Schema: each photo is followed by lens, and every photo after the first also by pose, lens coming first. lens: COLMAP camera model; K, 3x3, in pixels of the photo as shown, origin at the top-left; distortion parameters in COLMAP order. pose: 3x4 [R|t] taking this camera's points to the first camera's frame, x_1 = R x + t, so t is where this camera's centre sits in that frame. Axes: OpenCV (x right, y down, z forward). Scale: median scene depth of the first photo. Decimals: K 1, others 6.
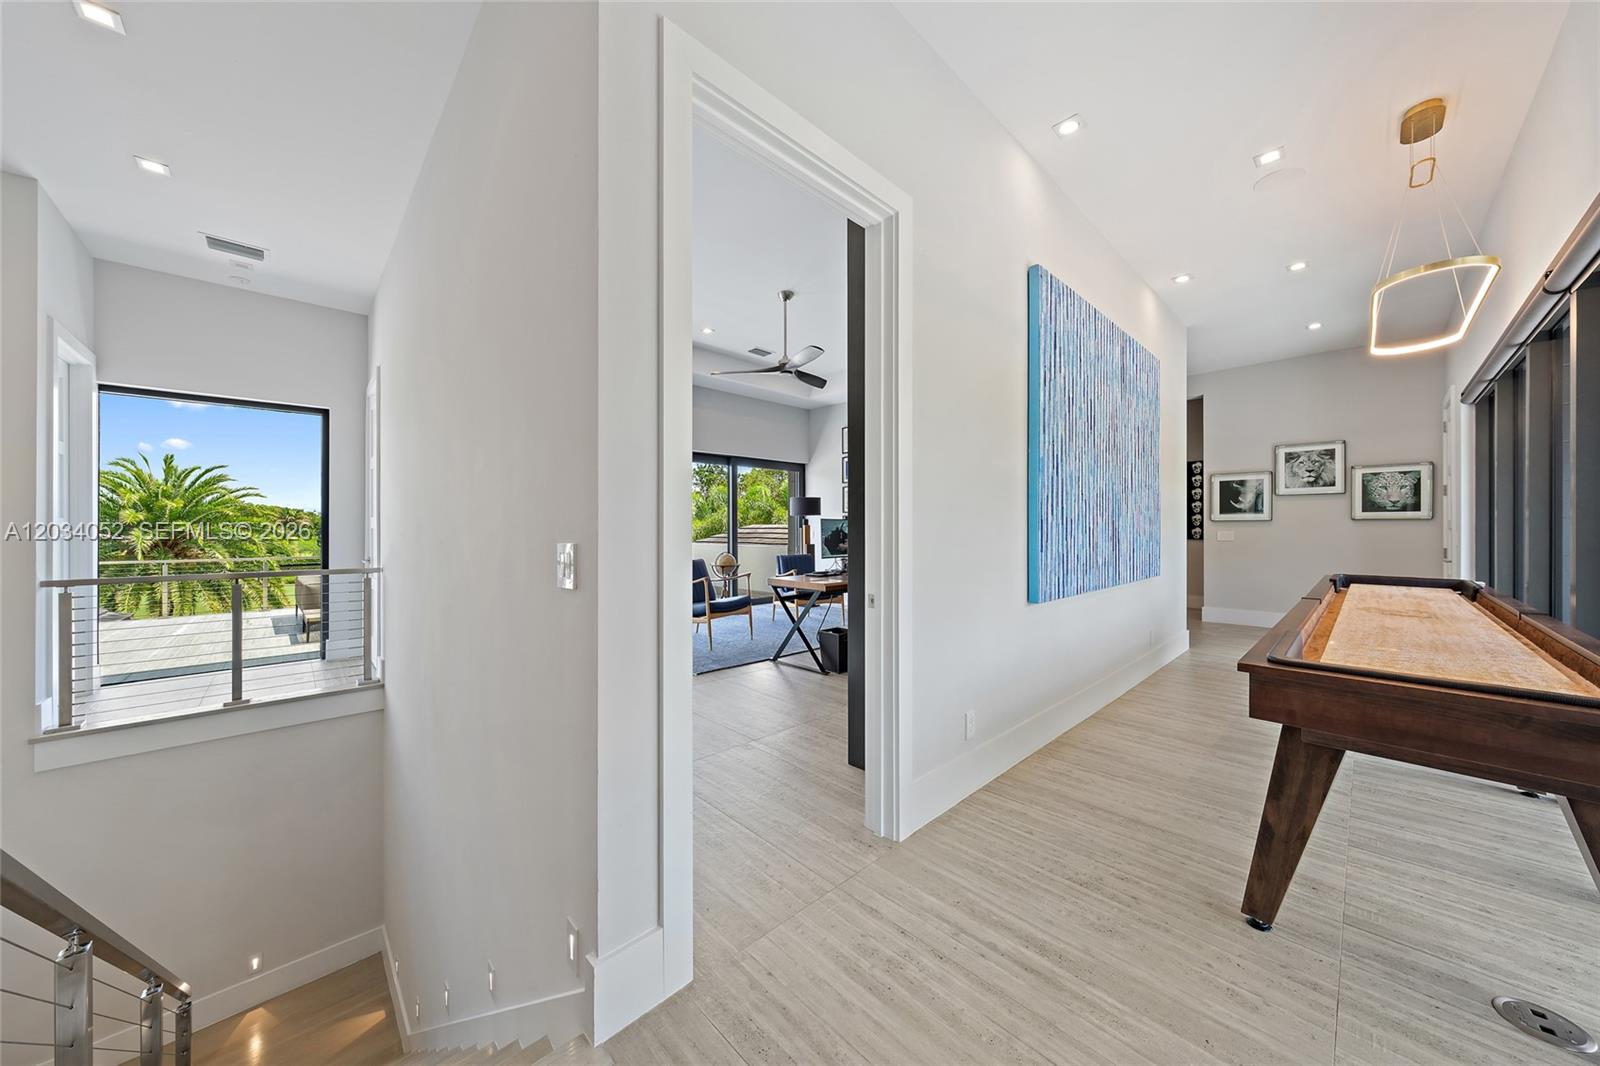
lens RADIAL K [[539.0, 0, 799.9], [0, 539.0, 528.6], [0, 0, 1]] dist [-0.008344, -0.000102]
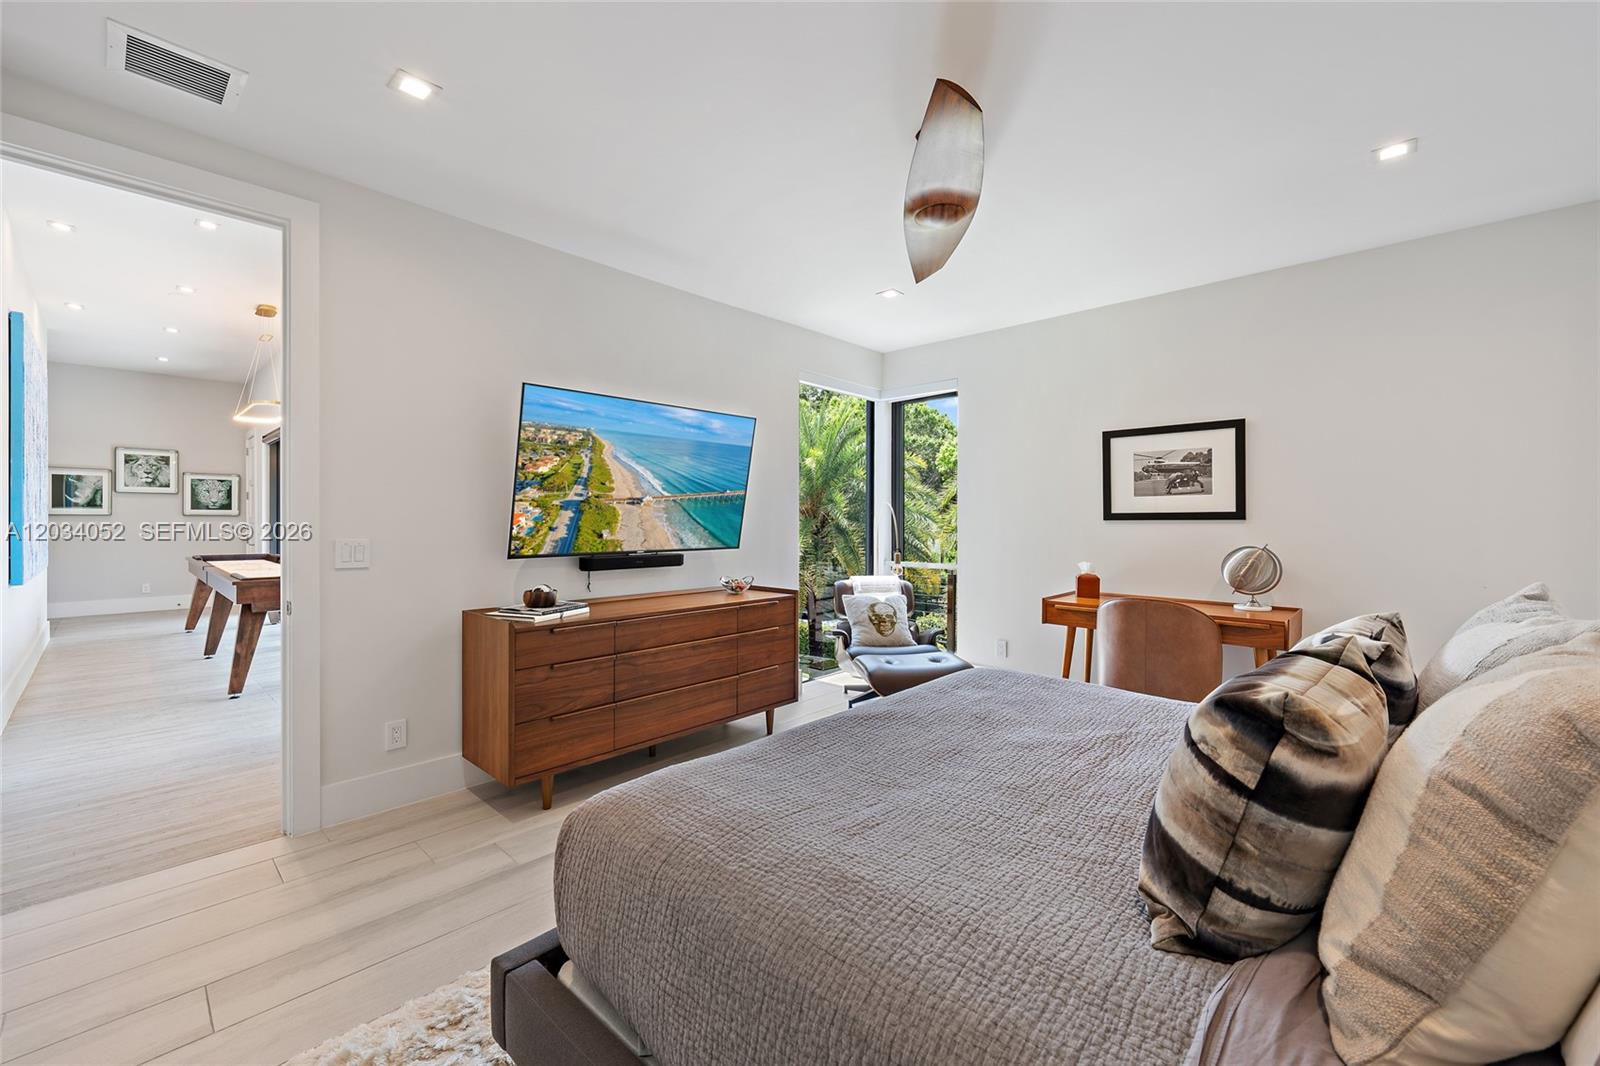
lens RADIAL K [[641.6, 0, 803.1], [0, 641.6, 524.6], [0, 0, 1]] dist [-0.001339, -0.000154]
pose [[-0.069712, -0.004556, 0.997557, -0.545136], [-0.002884, 0.999986, 0.004366, -0.005649], [-0.997563, -0.002572, -0.069724, -0.330075]]
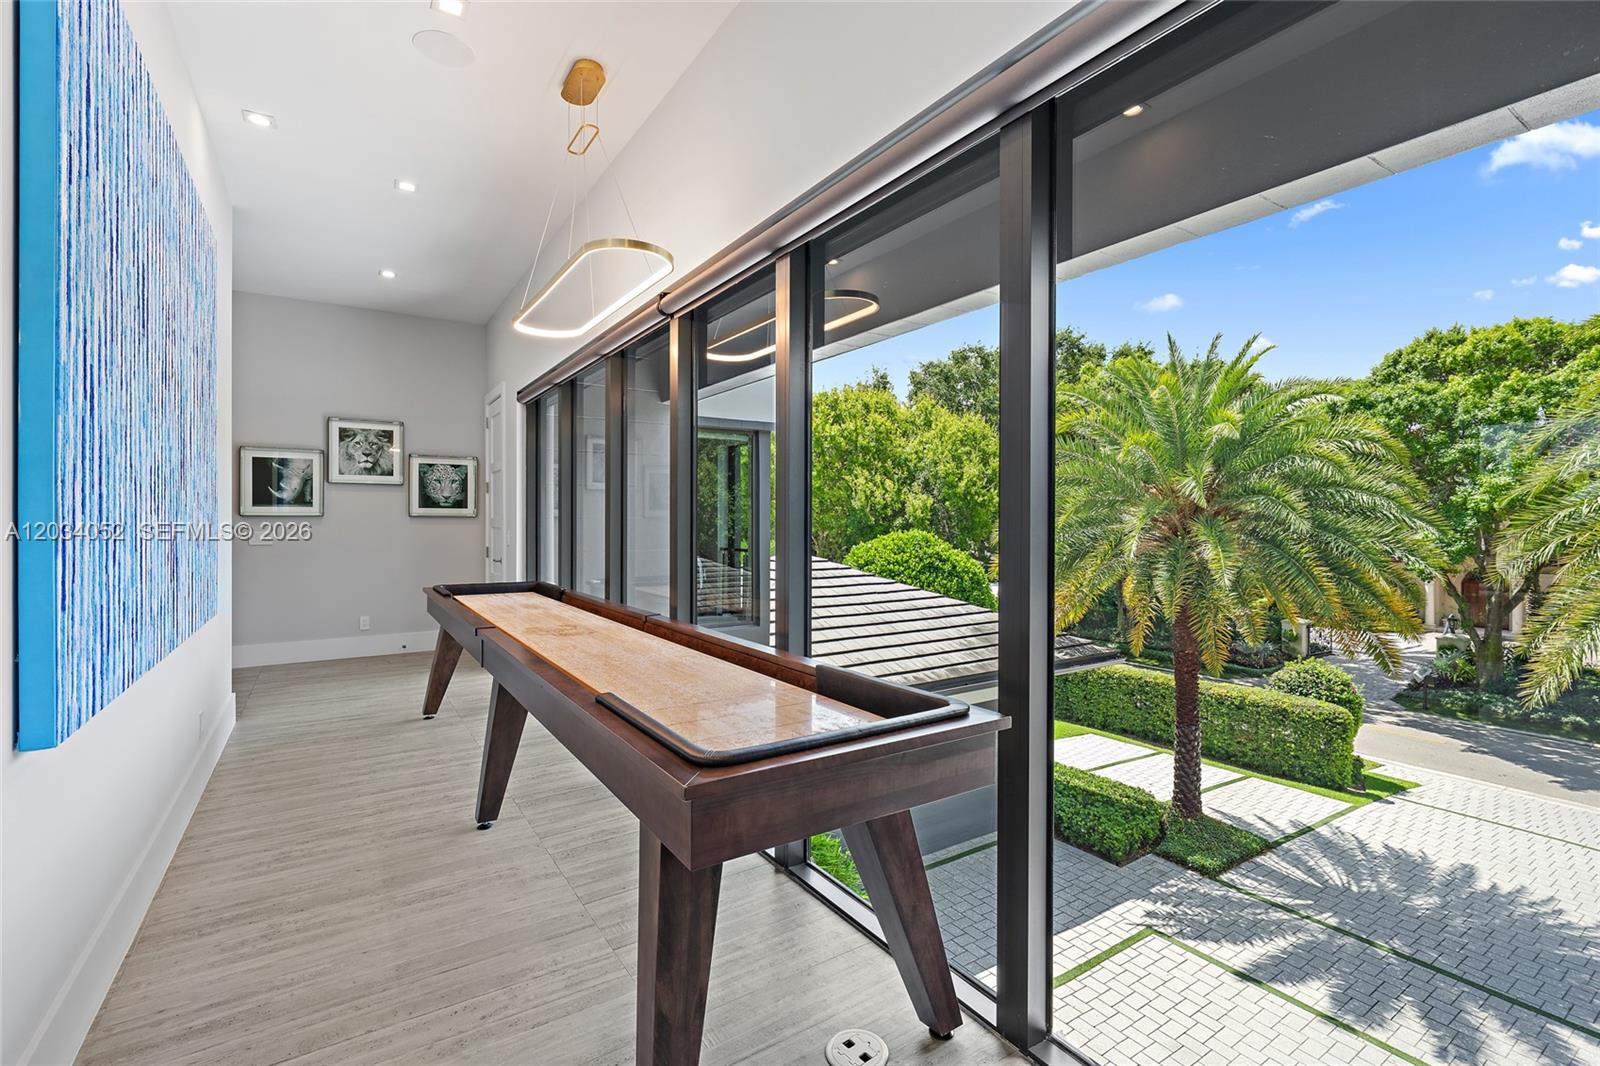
lens RADIAL K [[713.0, 0, 803.3], [0, 713.0, 524.9], [0, 0, 1]] dist [-0.001273, 0.000038]
pose [[0.169179, -0.004498, 0.985575, 0.017914], [-0.002929, 0.999983, 0.005066, -0.010605], [-0.985581, -0.003744, 0.169163, 0.183816]]
